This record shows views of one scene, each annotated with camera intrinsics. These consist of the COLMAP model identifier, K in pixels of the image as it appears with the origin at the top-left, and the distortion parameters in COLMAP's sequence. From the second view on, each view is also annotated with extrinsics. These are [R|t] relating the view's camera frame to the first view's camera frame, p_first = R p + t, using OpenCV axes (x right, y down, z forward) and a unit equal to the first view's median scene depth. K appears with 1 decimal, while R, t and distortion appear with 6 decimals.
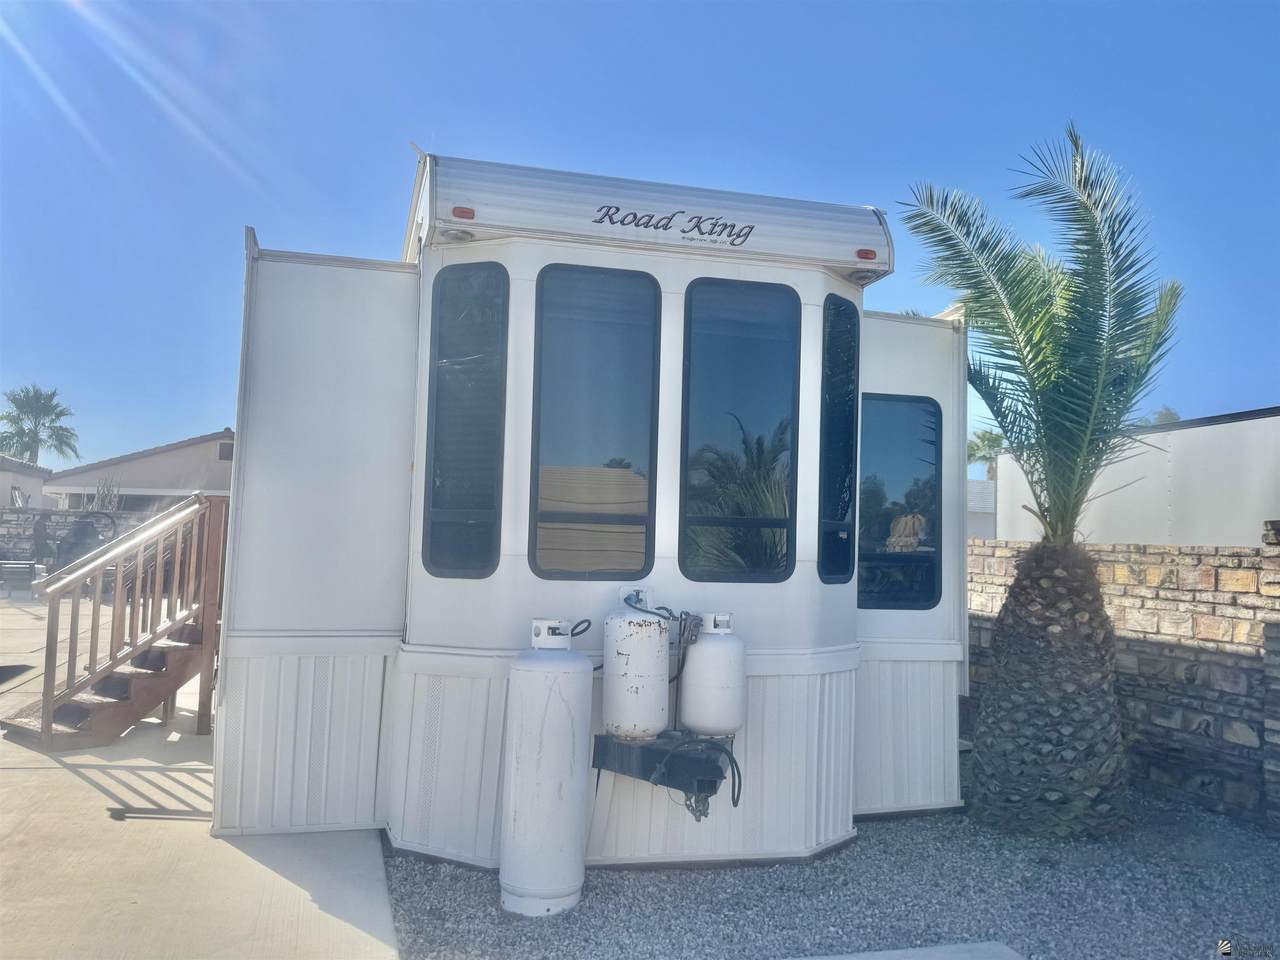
lens RADIAL K [[1056.9, 0, 640.0], [0, 1056.9, 480.0], [0, 0, 1]] dist [-0.001299, -0.001814]
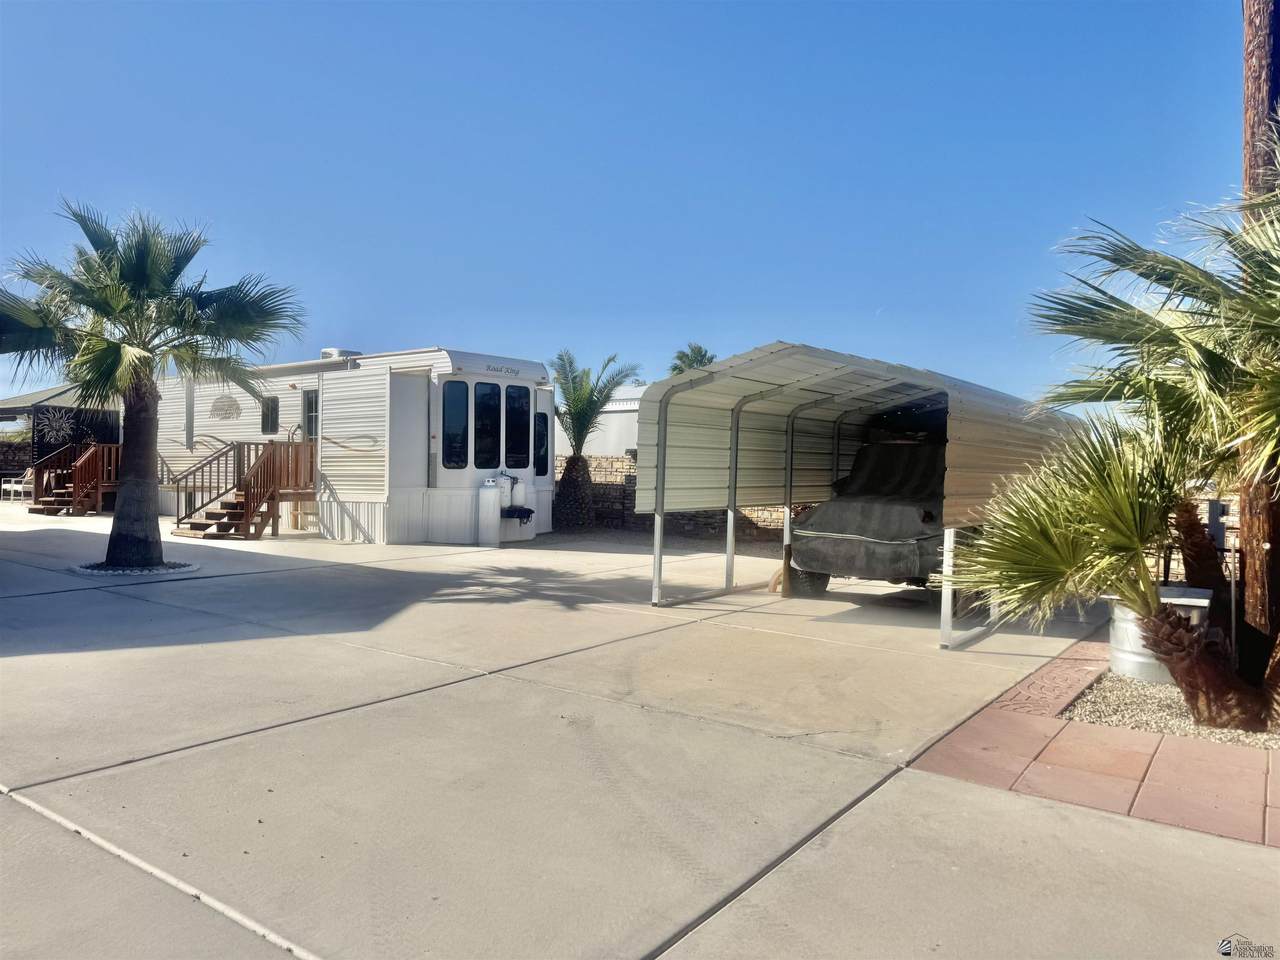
lens RADIAL K [[941.3, 0, 640.0], [0, 941.3, 480.0], [0, 0, 1]] dist [0.064573, -0.000405]
pose [[0.784864, -0.033454, 0.618764, -1.456907], [-0.027433, 0.995687, 0.088630, -0.150642], [-0.619060, -0.086537, 0.780561, -1.672600]]
